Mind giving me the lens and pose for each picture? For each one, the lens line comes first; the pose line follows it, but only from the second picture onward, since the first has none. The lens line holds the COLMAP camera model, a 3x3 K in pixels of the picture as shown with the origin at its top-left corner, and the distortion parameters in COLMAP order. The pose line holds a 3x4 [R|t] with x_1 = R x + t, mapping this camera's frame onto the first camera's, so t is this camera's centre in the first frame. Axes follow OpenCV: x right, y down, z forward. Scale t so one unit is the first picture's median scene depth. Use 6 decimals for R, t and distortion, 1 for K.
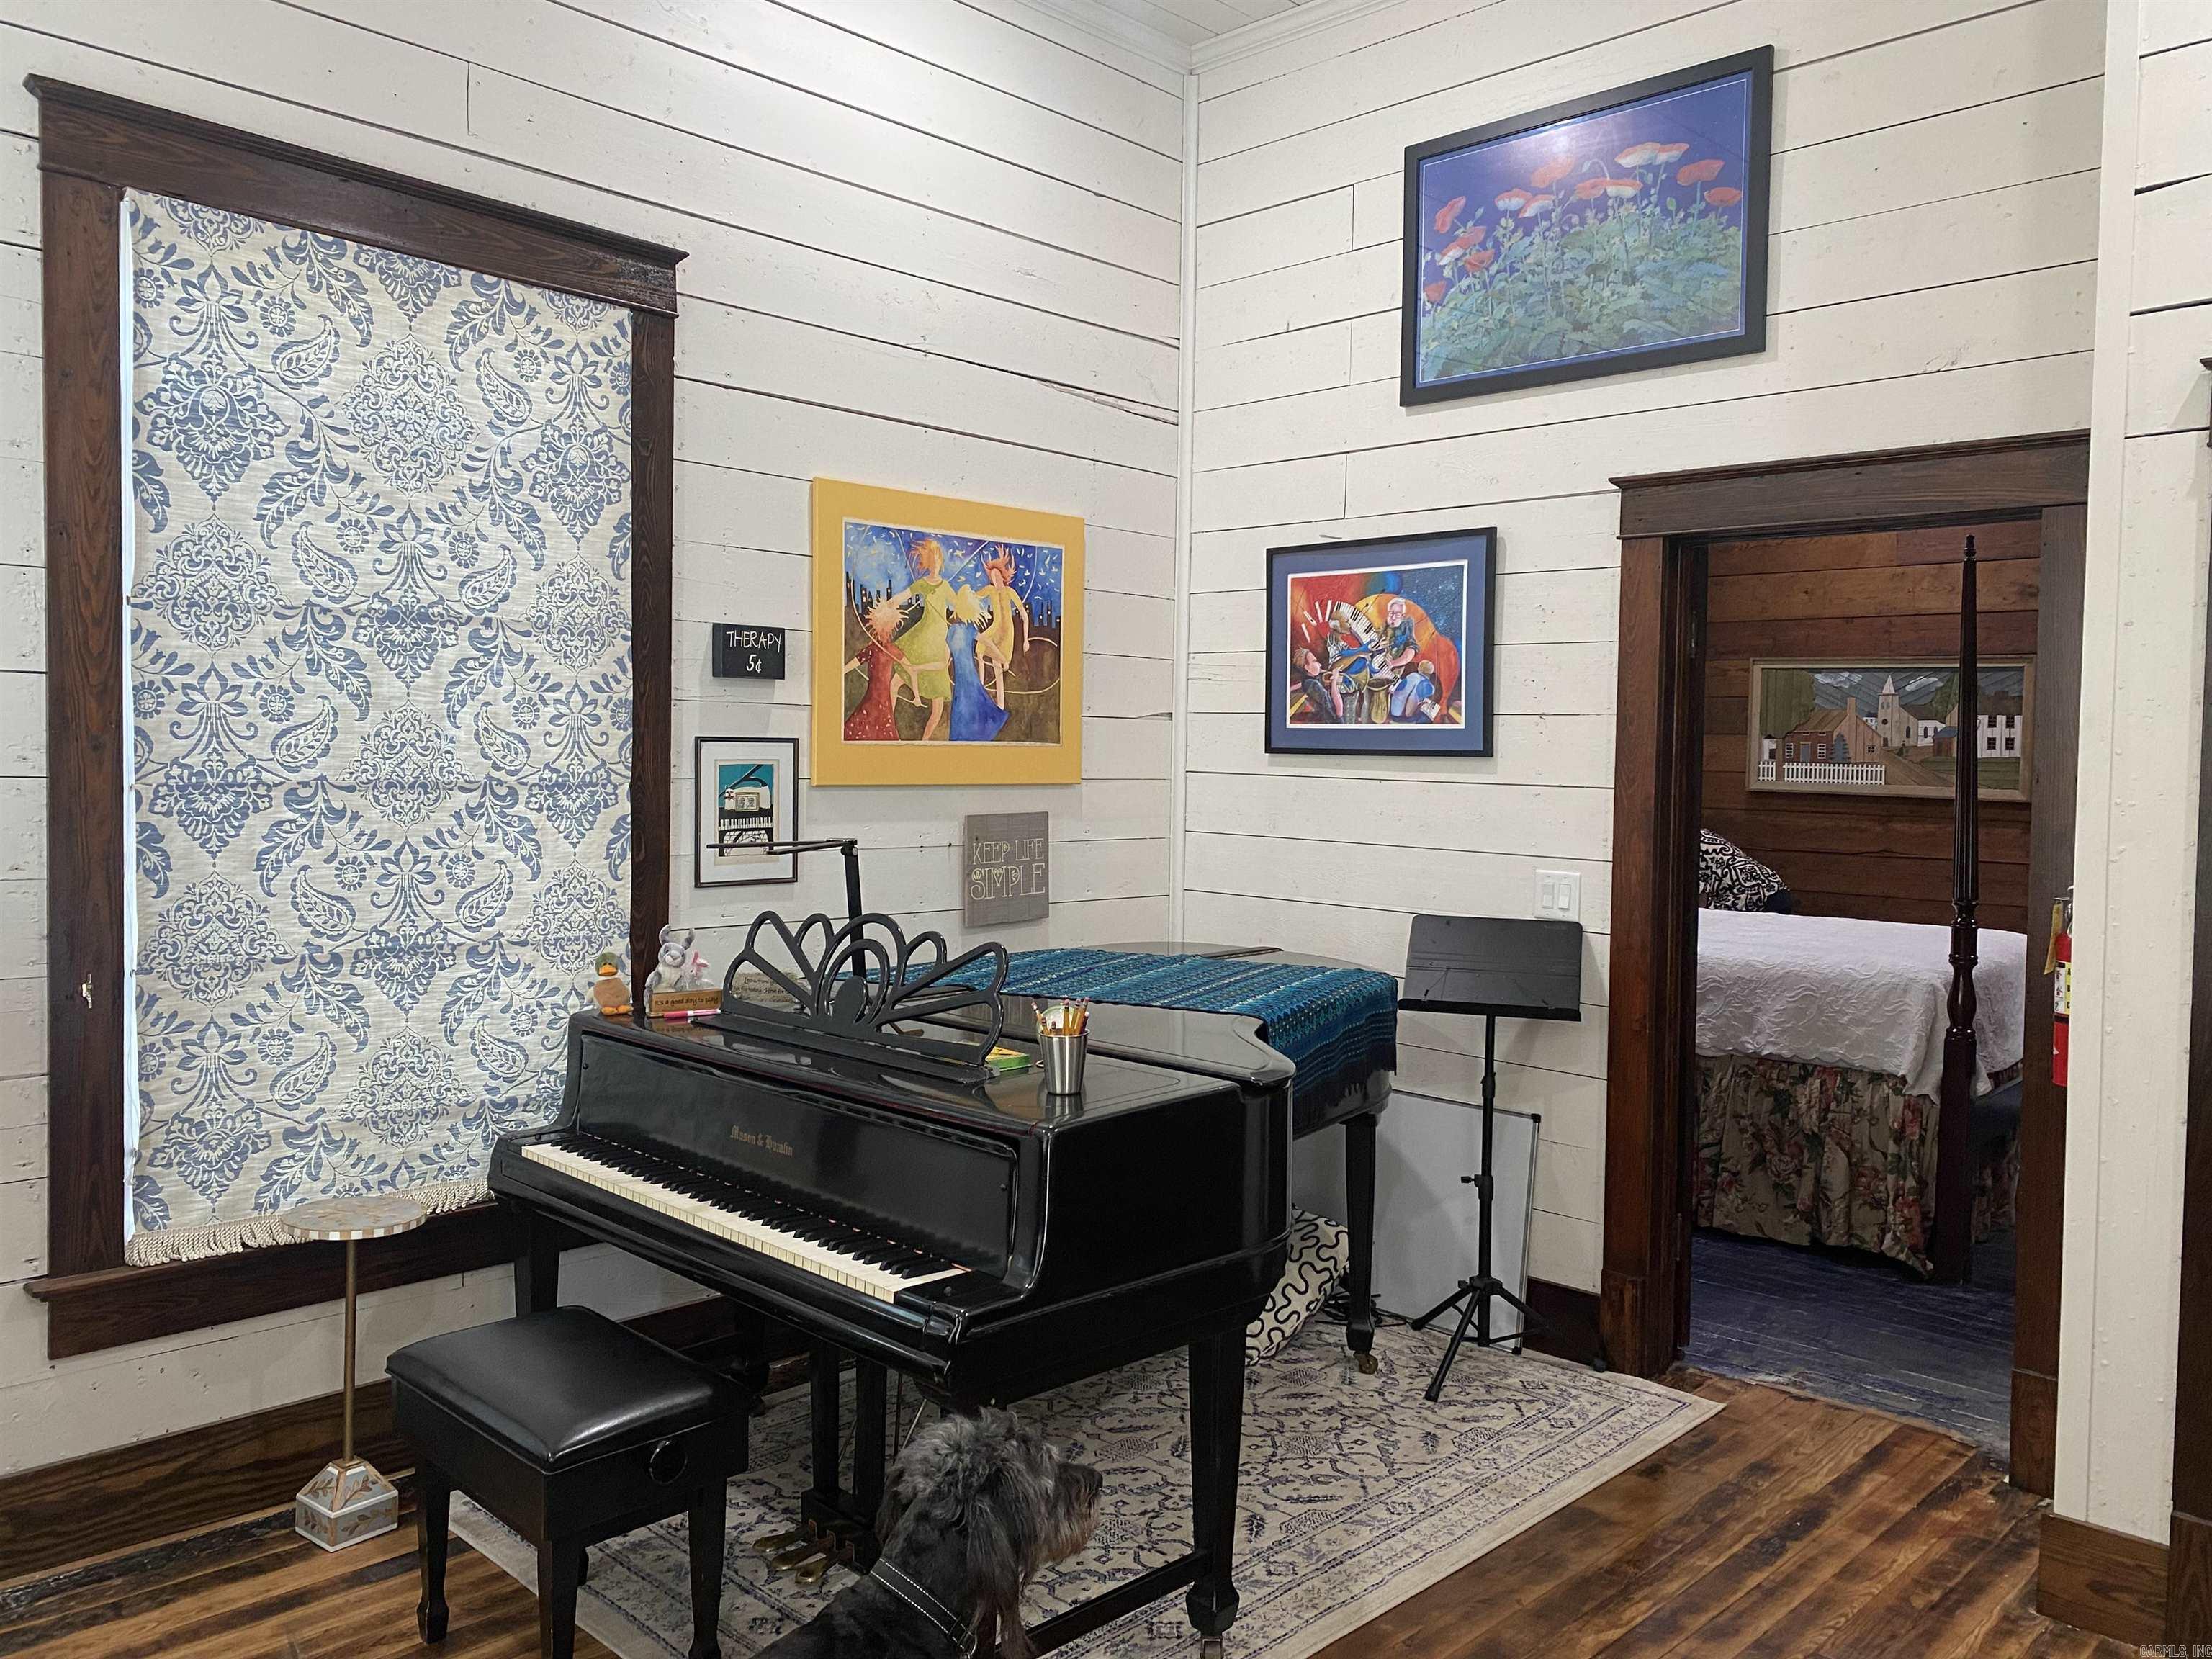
lens RADIAL K [[1687.9, 0, 1114.5], [0, 1687.9, 831.1], [0, 0, 1]] dist [0.018618, -0.005562]
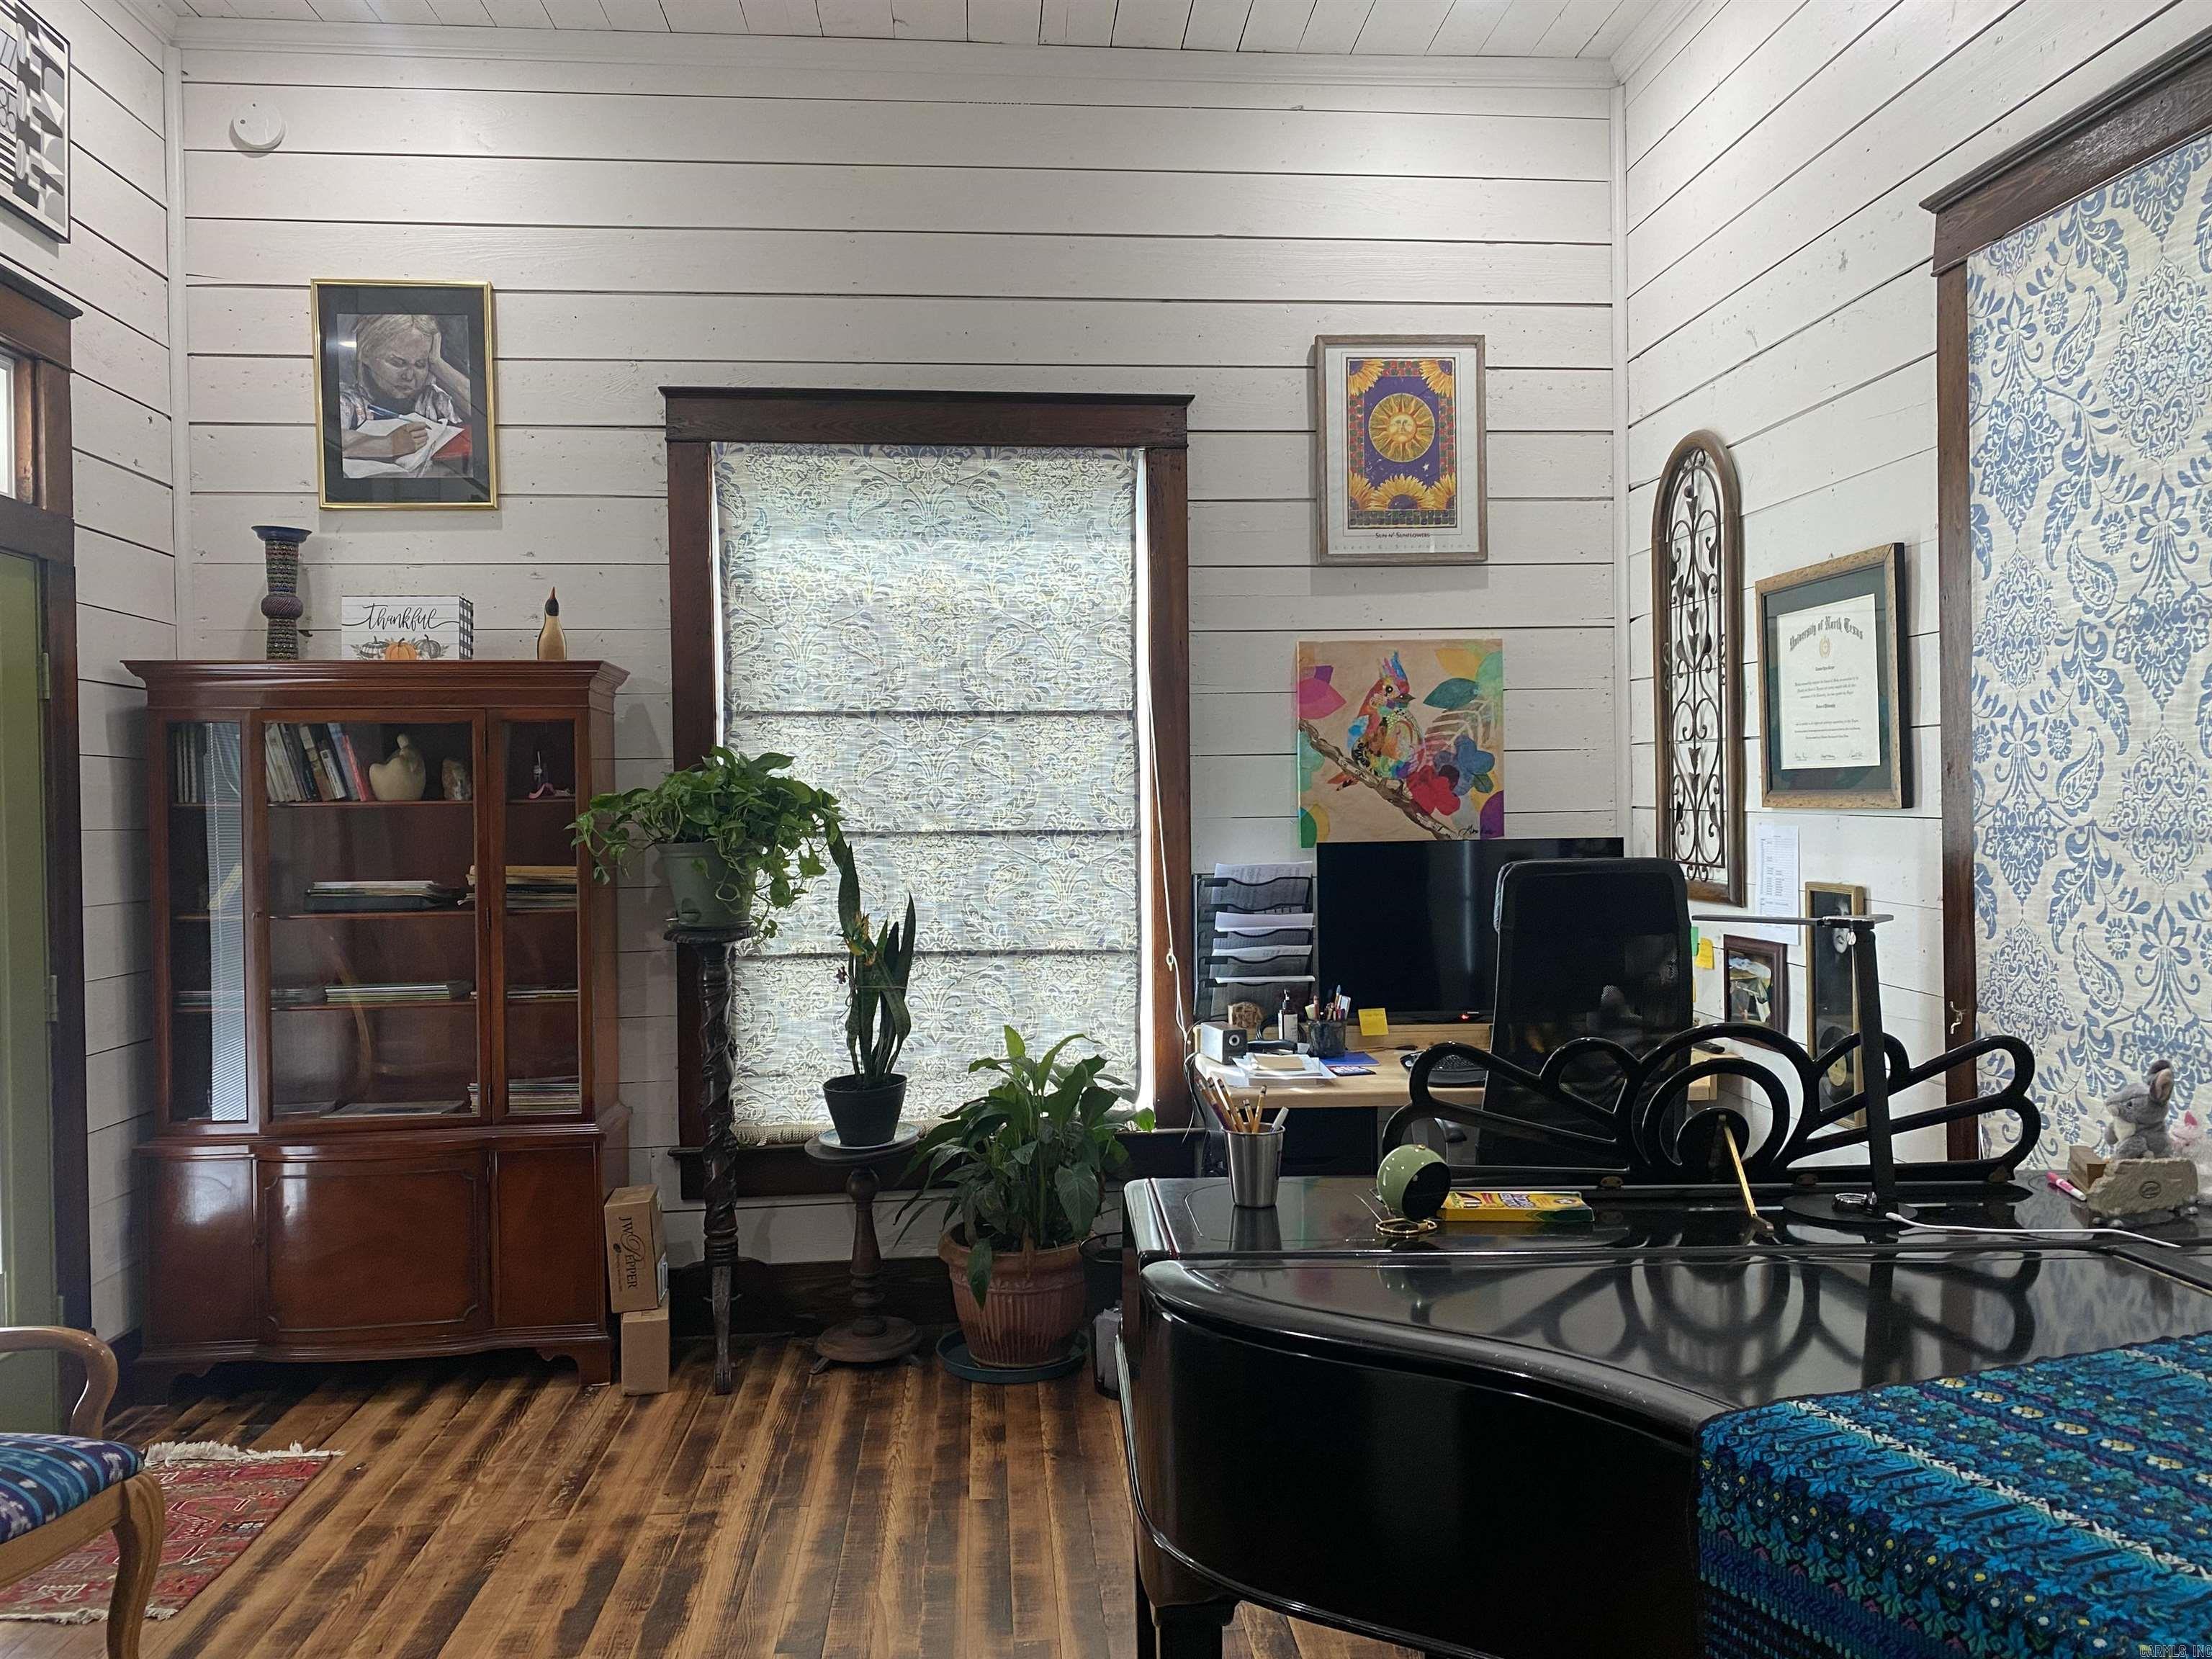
lens RADIAL K [[1687.9, 0, 1114.5], [0, 1687.9, 831.1], [0, 0, 1]] dist [0.018618, -0.005562]
pose [[-0.659035, 0.006673, -0.752083, 0.505338], [-0.035701, 0.998556, 0.040143, -0.043923], [0.751265, 0.053306, -0.657845, 1.191411]]
